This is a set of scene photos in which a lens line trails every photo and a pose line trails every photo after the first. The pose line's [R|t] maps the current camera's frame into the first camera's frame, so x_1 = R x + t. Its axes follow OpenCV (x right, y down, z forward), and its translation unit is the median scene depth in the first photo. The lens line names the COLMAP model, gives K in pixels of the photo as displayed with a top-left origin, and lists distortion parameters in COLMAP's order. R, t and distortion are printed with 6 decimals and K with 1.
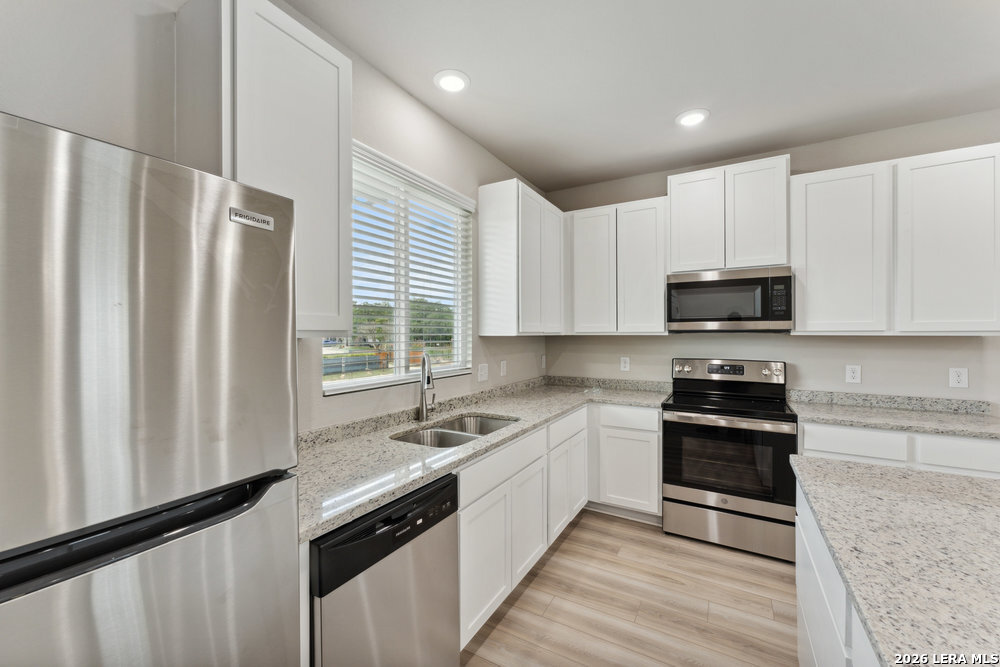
lens RADIAL K [[401.8, 0, 497.5], [0, 401.8, 332.4], [0, 0, 1]] dist [0.002144, -0.001075]
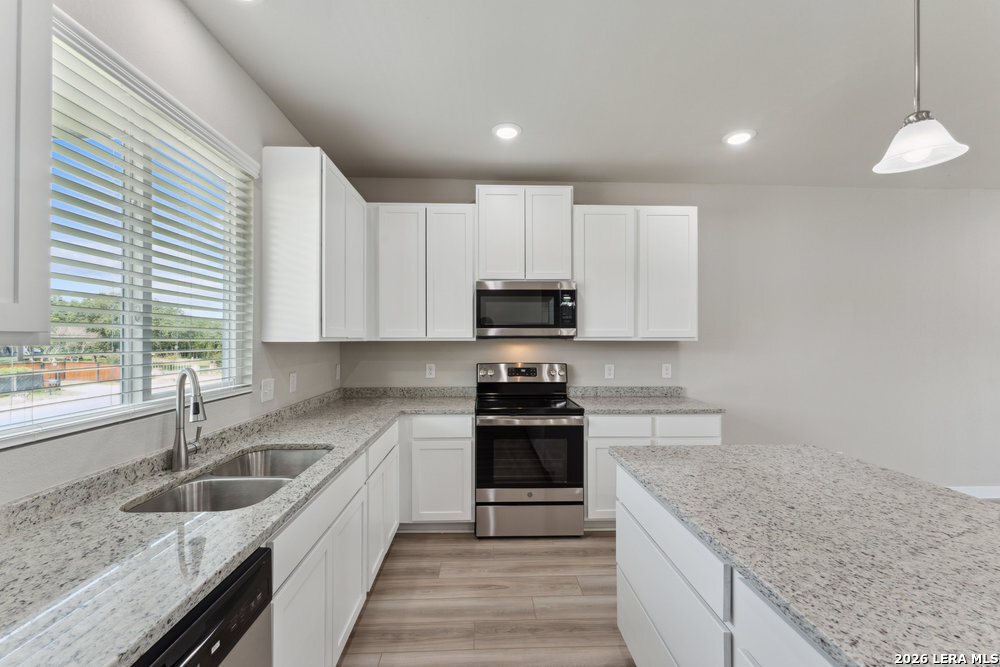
lens RADIAL K [[401.8, 0, 498.5], [0, 401.8, 336.5], [0, 0, 1]] dist [0.002144, -0.001075]
pose [[0.845757, 0.004316, 0.533550, -0.085050], [-0.001521, 0.999983, -0.005679, 0.002213], [-0.533566, 0.003991, 0.845749, 0.137655]]
